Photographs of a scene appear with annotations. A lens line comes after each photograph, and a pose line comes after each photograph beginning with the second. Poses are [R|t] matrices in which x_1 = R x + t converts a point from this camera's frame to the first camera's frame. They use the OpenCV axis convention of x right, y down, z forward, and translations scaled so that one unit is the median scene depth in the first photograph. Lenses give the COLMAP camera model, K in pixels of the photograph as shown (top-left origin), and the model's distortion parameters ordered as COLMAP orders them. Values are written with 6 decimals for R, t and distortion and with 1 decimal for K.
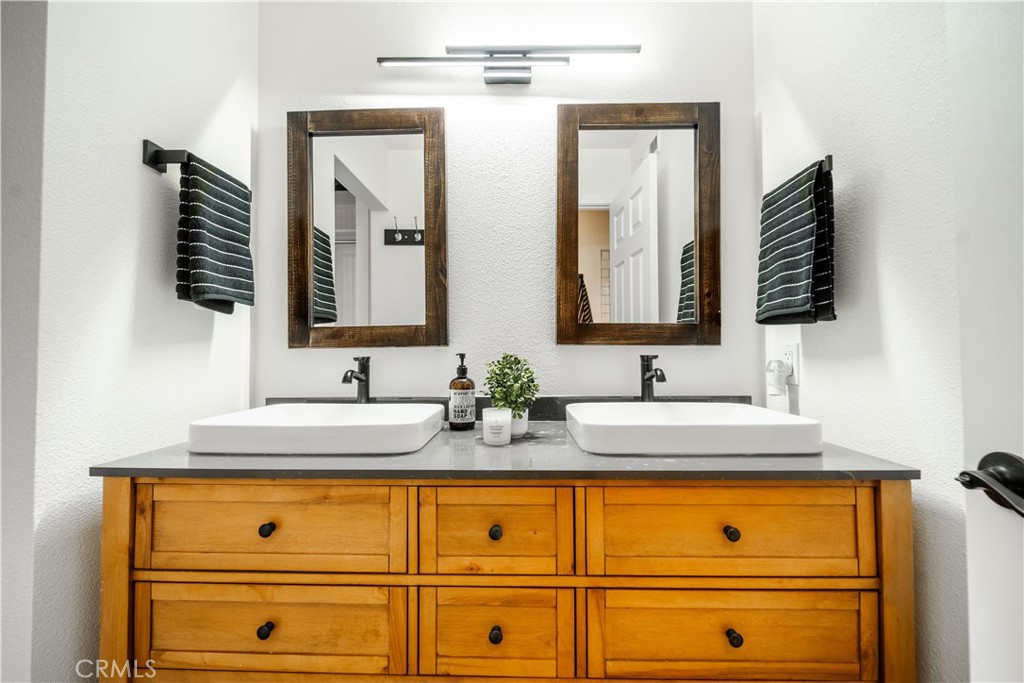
lens RADIAL K [[413.3, 0, 510.1], [0, 413.3, 343.6], [0, 0, 1]] dist [-0.000192, -0.000215]
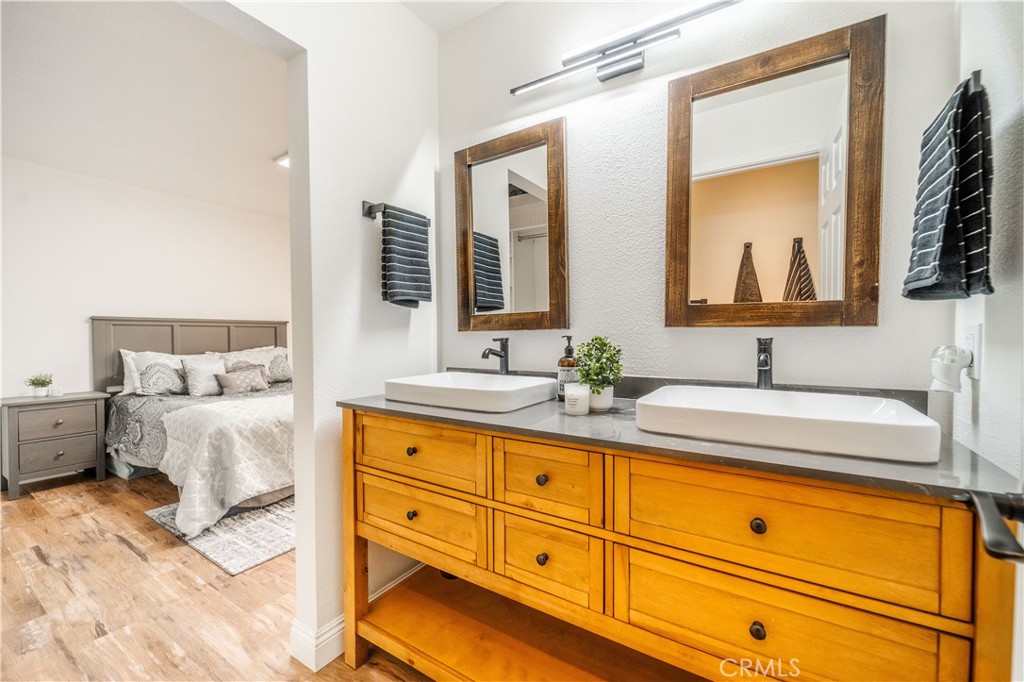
lens RADIAL K [[413.3, 0, 510.1], [0, 413.3, 343.1], [0, 0, 1]] dist [-0.000192, -0.000215]
pose [[0.853641, 0.011789, -0.520728, 0.412925], [0.014384, 0.998829, 0.046193, -0.014078], [0.520662, -0.046922, 0.852472, -0.079978]]
